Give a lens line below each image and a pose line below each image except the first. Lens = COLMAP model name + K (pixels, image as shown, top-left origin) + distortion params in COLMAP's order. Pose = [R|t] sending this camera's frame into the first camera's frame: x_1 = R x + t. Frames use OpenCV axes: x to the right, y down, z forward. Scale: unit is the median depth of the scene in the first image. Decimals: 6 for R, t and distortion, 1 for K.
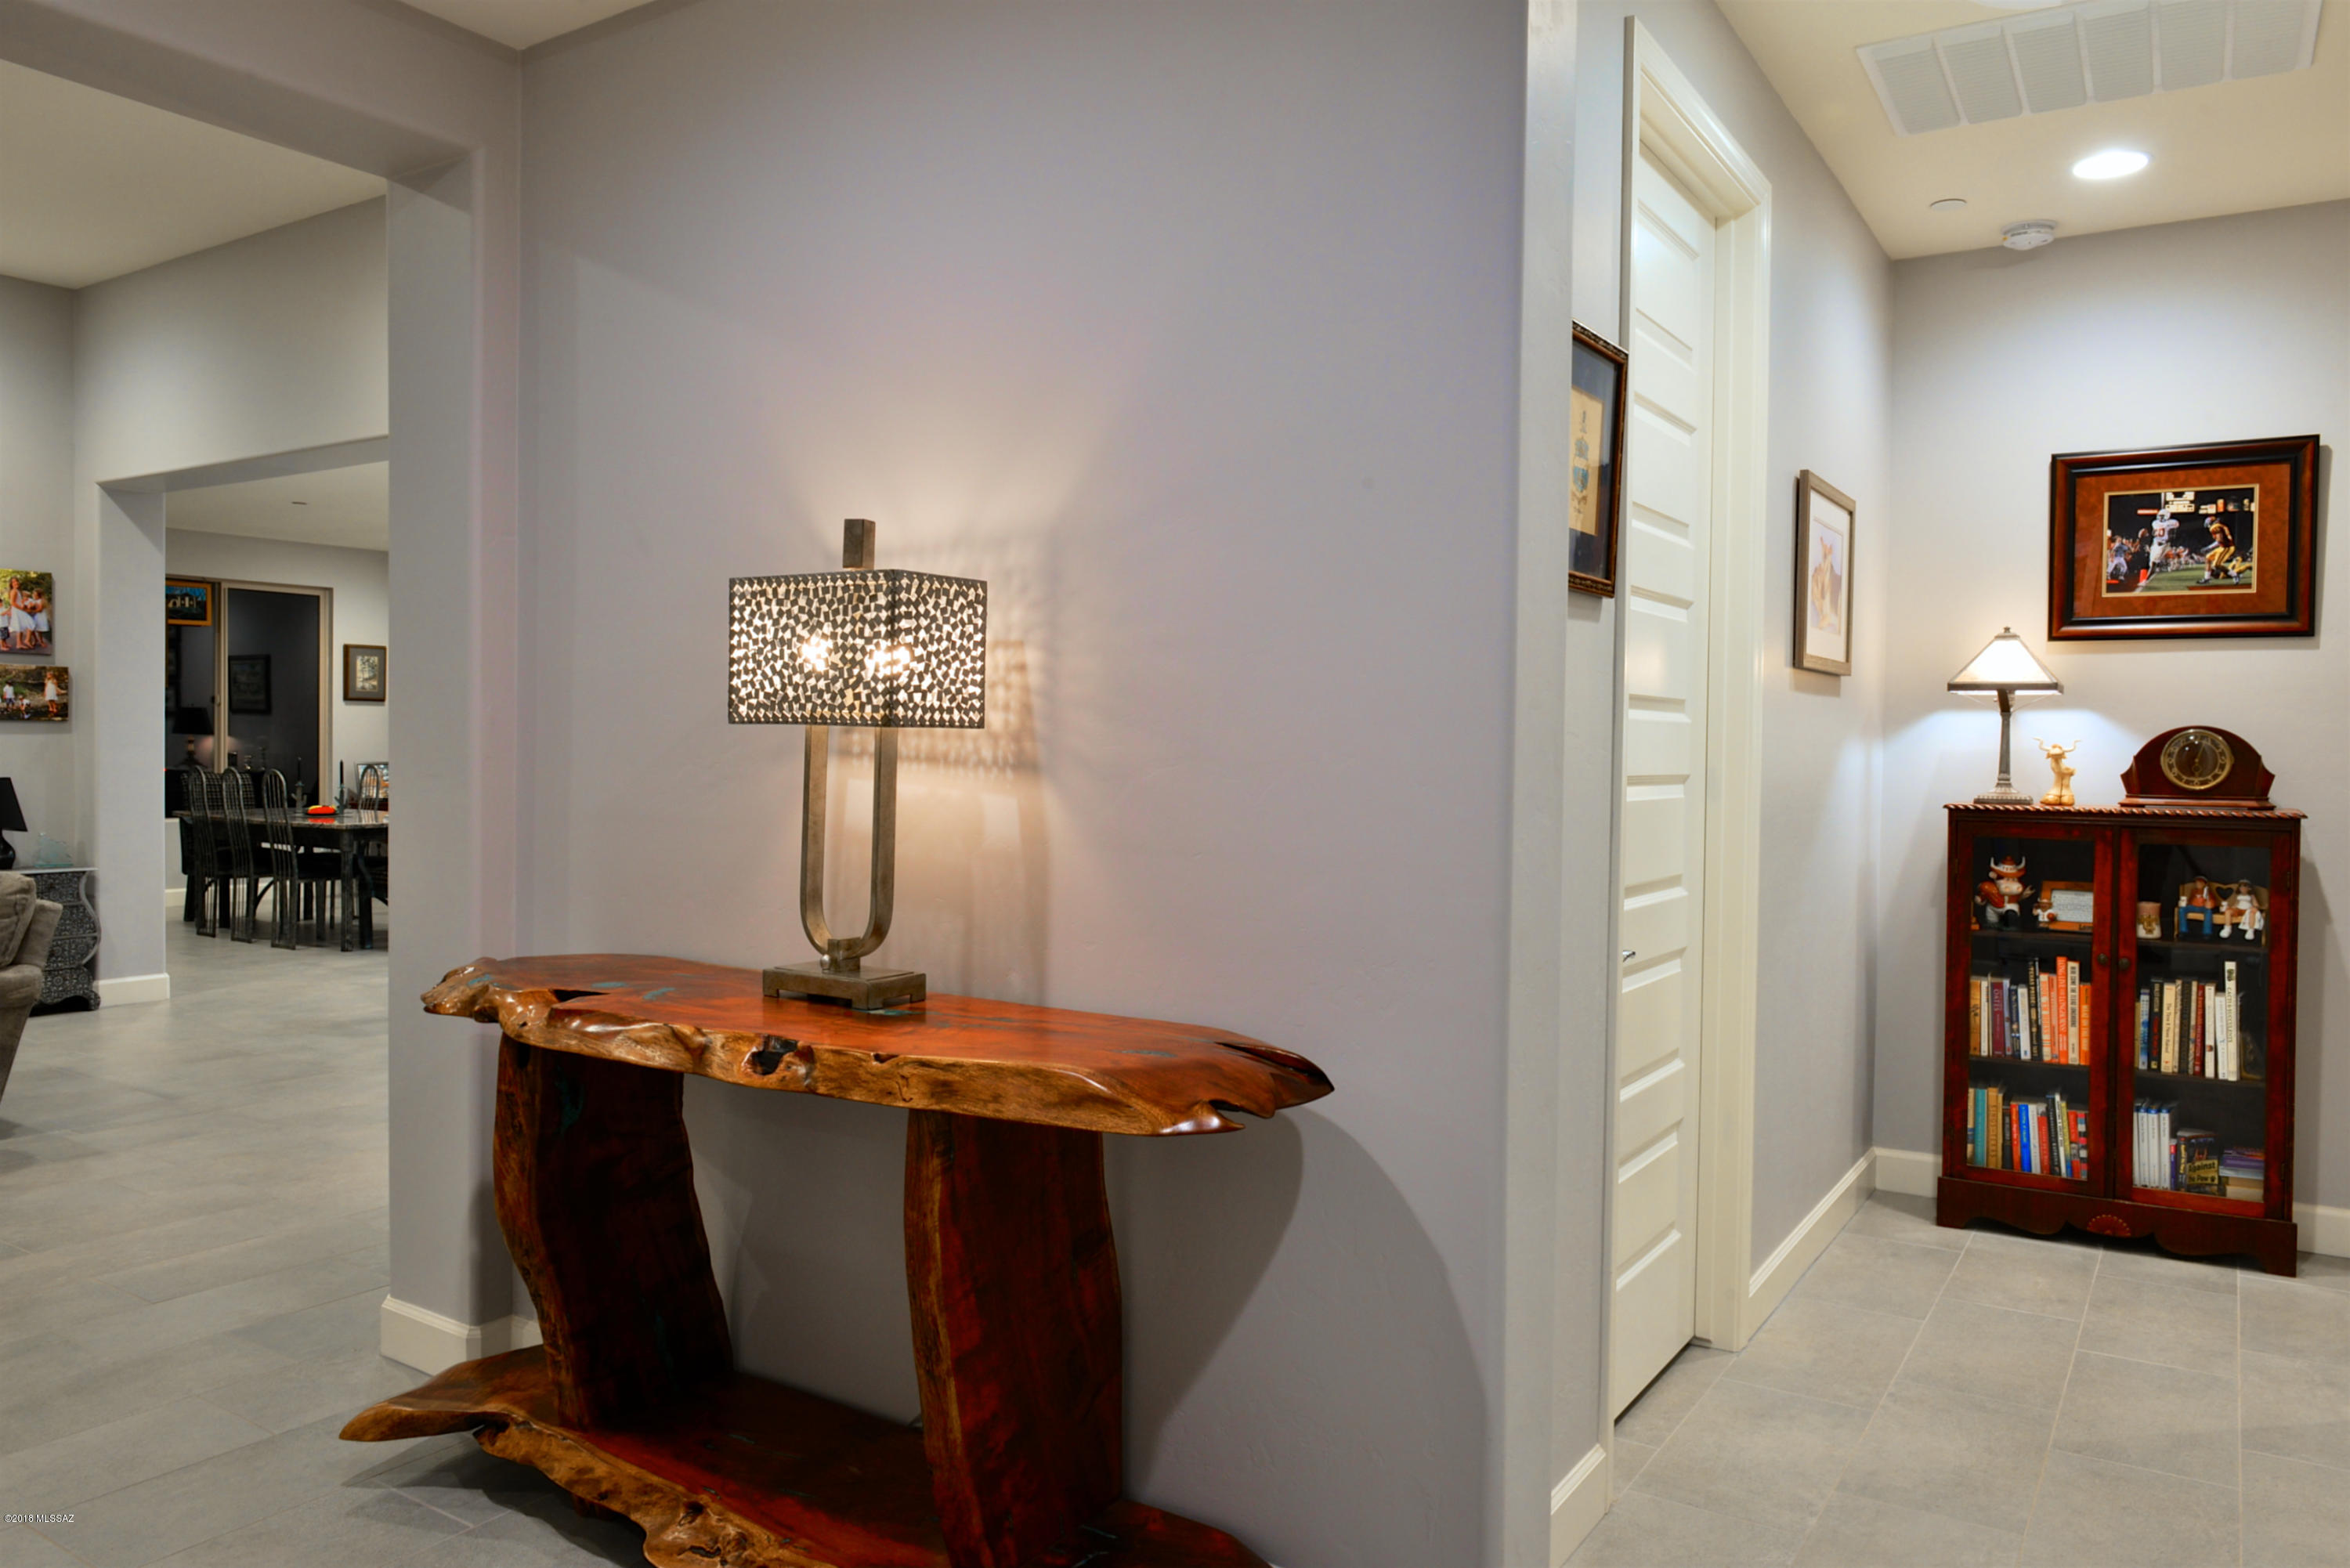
lens RADIAL K [[1618.4, 0, 1188.1], [0, 1618.4, 778.0], [0, 0, 1]] dist [0.004290, -0.010276]
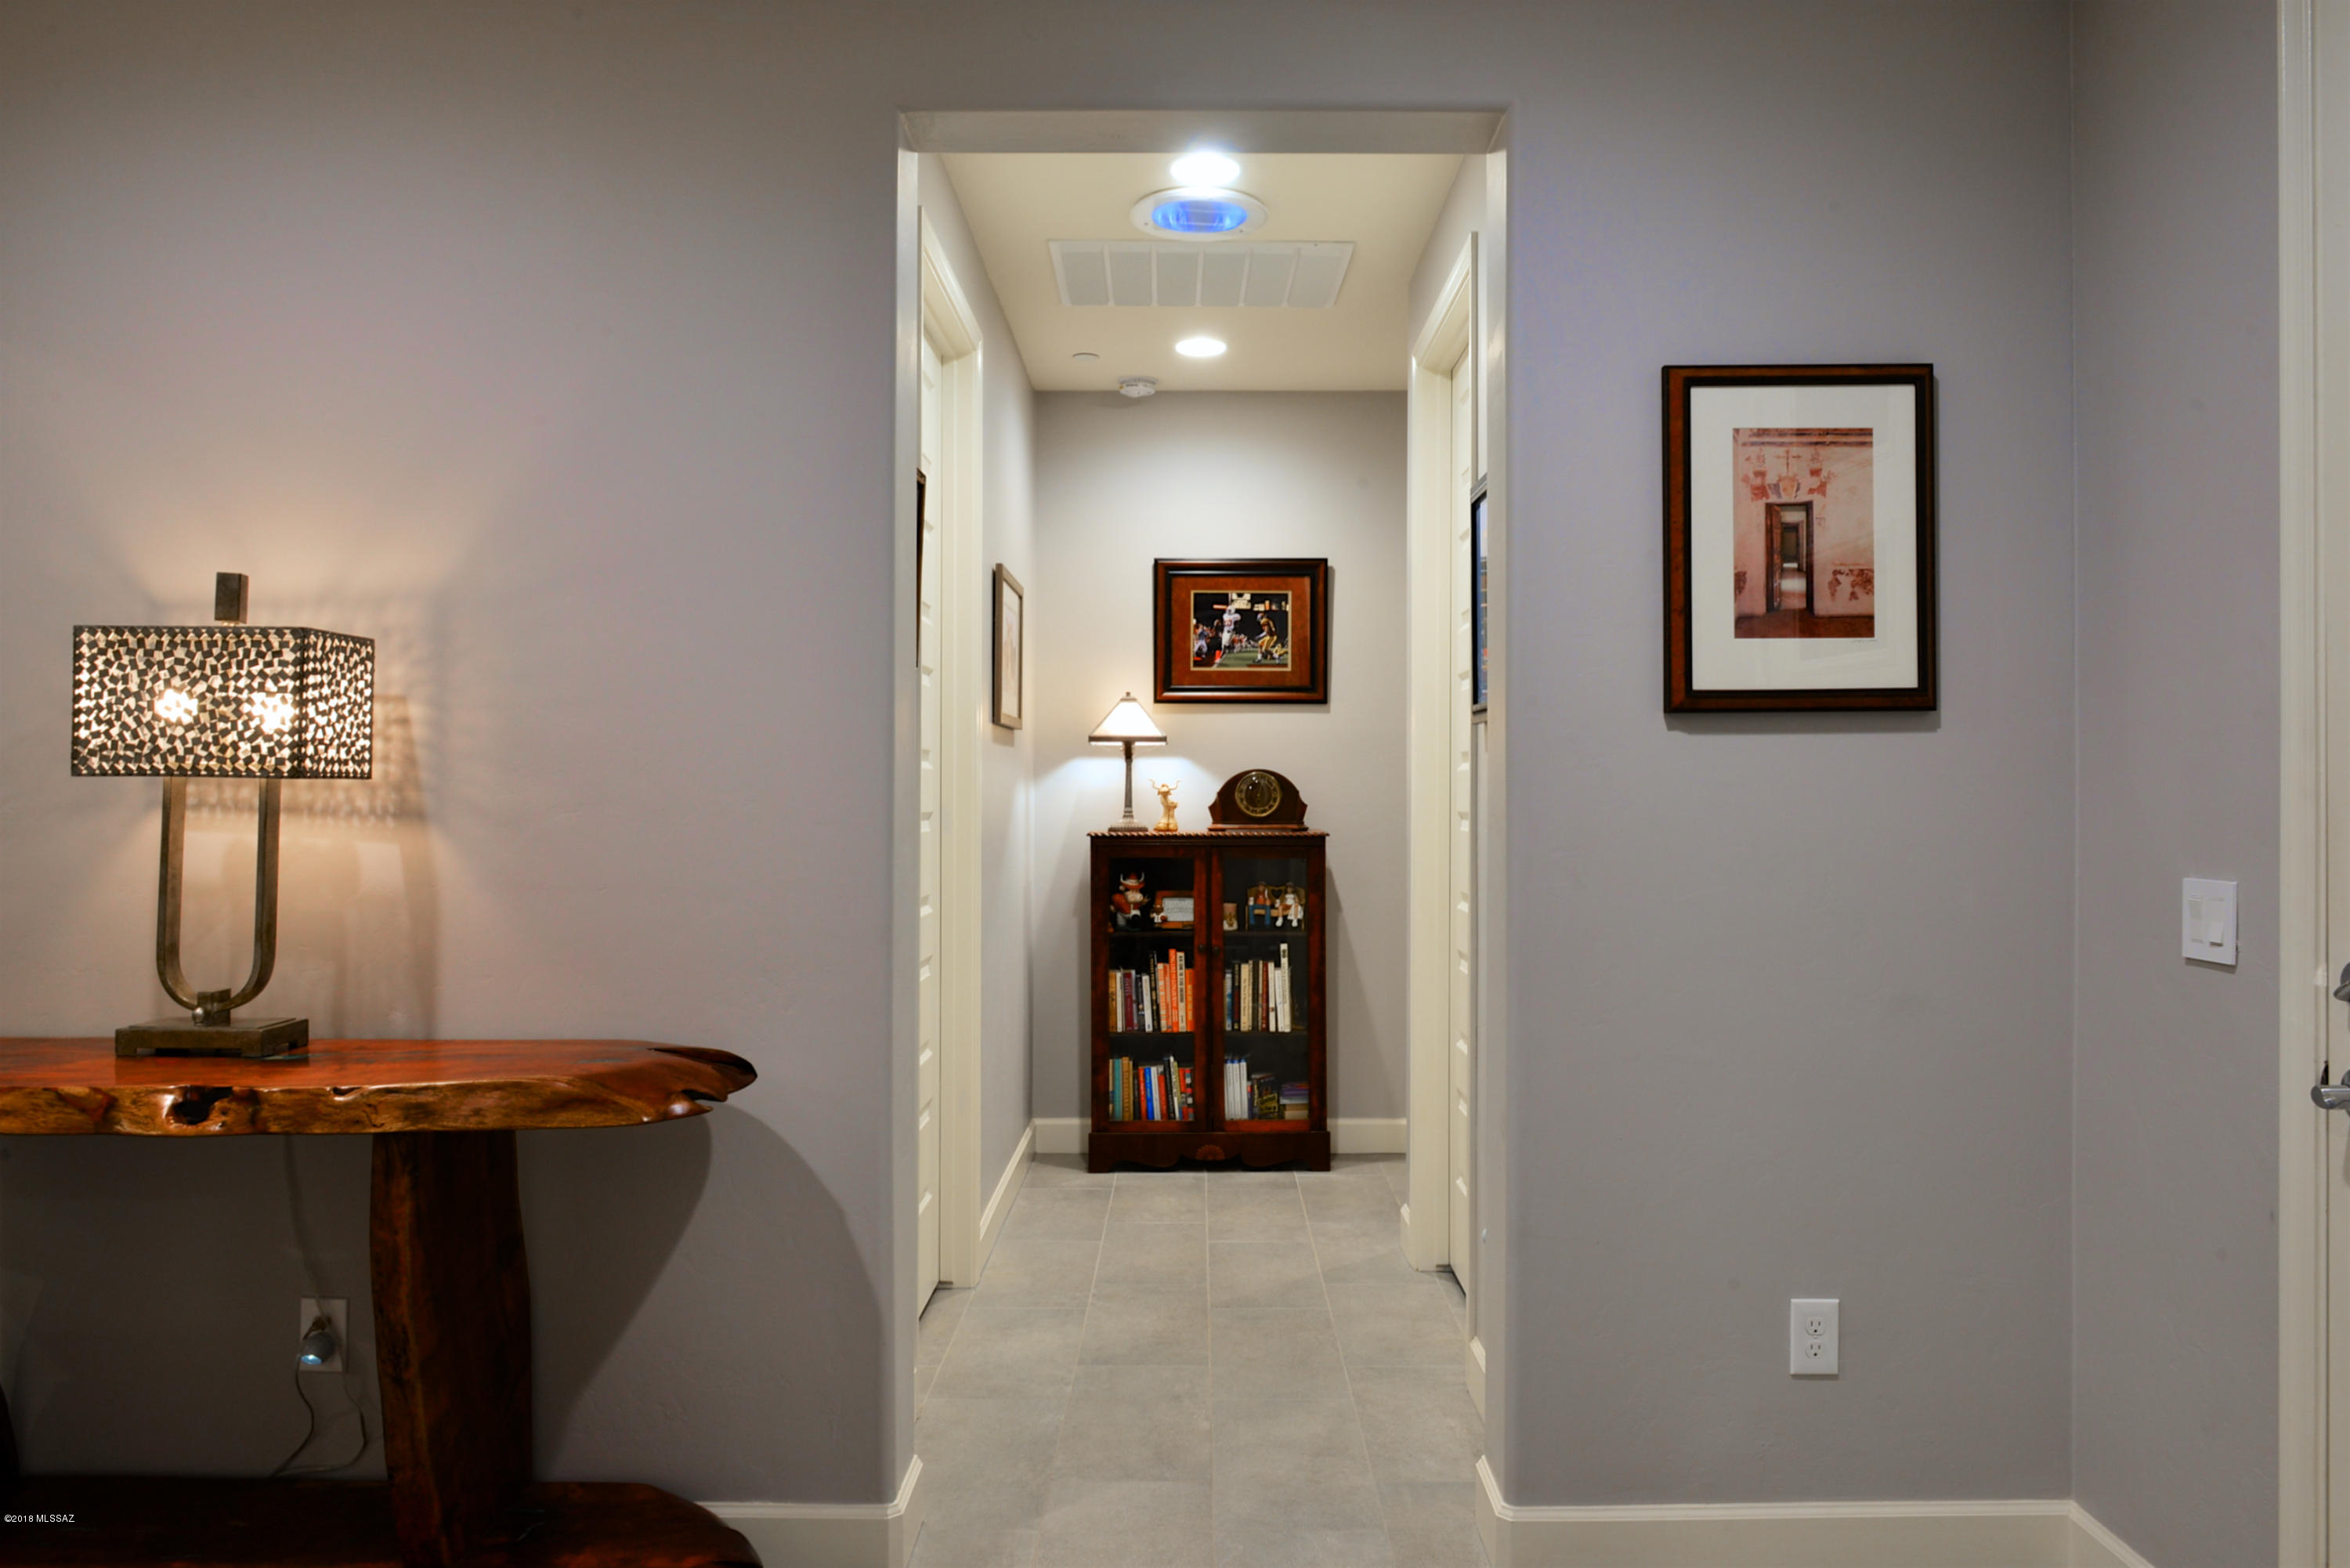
lens RADIAL K [[1618.4, 0, 1162.0], [0, 1618.4, 782.9], [0, 0, 1]] dist [0.004290, -0.010276]
pose [[0.851460, -0.008493, 0.524351, -0.158767], [0.020286, 0.999654, -0.016750, -0.000250], [-0.524027, 0.024899, 0.851337, -0.105920]]
